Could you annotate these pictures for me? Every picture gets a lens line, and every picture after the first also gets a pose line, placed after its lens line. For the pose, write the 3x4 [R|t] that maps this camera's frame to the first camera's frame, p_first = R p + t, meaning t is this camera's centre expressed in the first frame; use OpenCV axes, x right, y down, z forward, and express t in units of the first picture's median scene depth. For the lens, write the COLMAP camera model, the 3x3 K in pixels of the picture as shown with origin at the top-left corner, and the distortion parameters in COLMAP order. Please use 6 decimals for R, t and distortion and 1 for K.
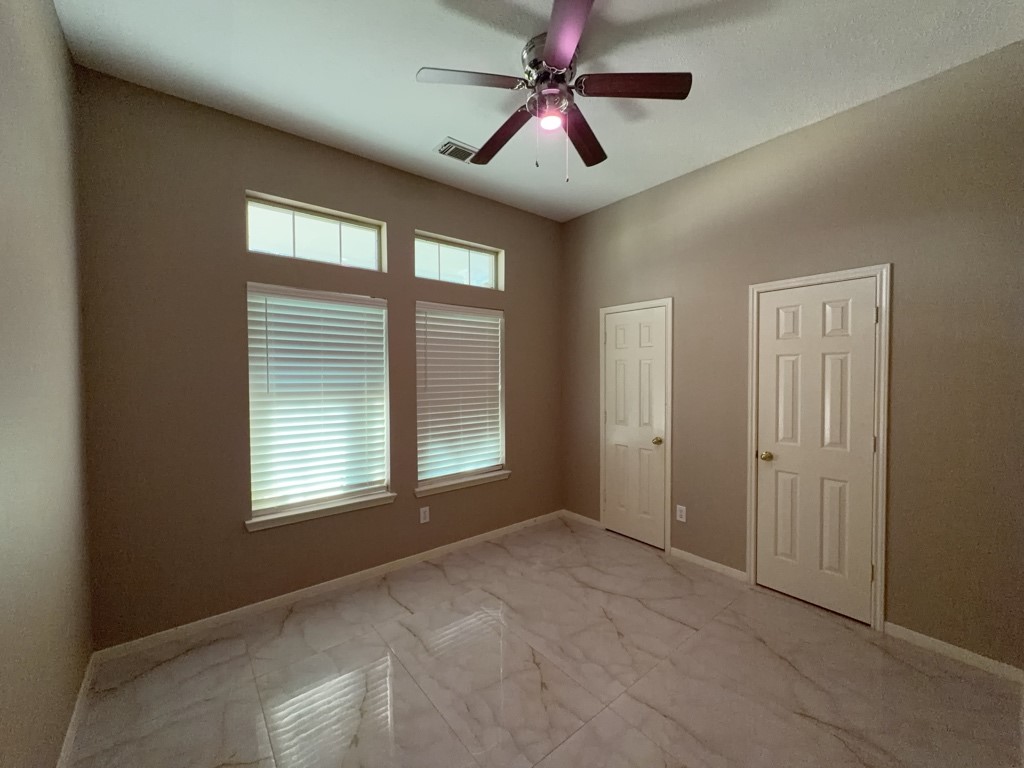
lens RADIAL K [[408.9, 0, 511.8], [0, 408.9, 384.5], [0, 0, 1]] dist [0.000867, 0.000192]
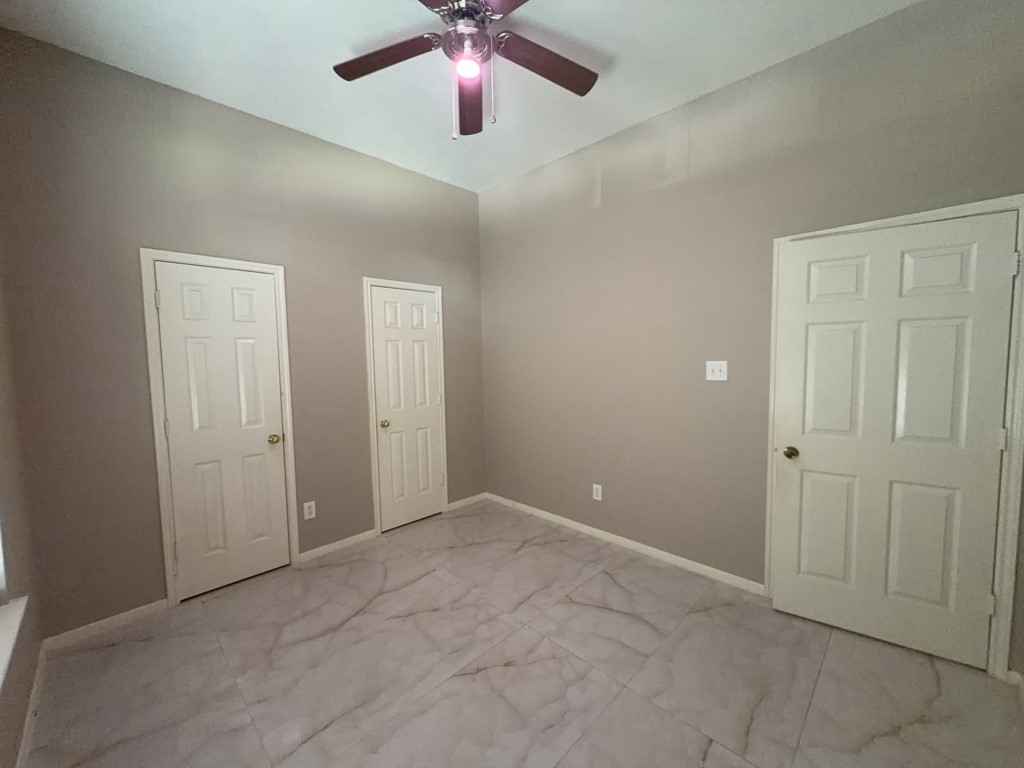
lens RADIAL K [[408.9, 0, 511.8], [0, 408.9, 384.5], [0, 0, 1]] dist [0.000867, 0.000192]
pose [[-0.106409, -0.070843, 0.991796, -0.594165], [0.041618, 0.996267, 0.075627, -0.016220], [-0.993451, 0.049324, -0.103063, 0.725198]]
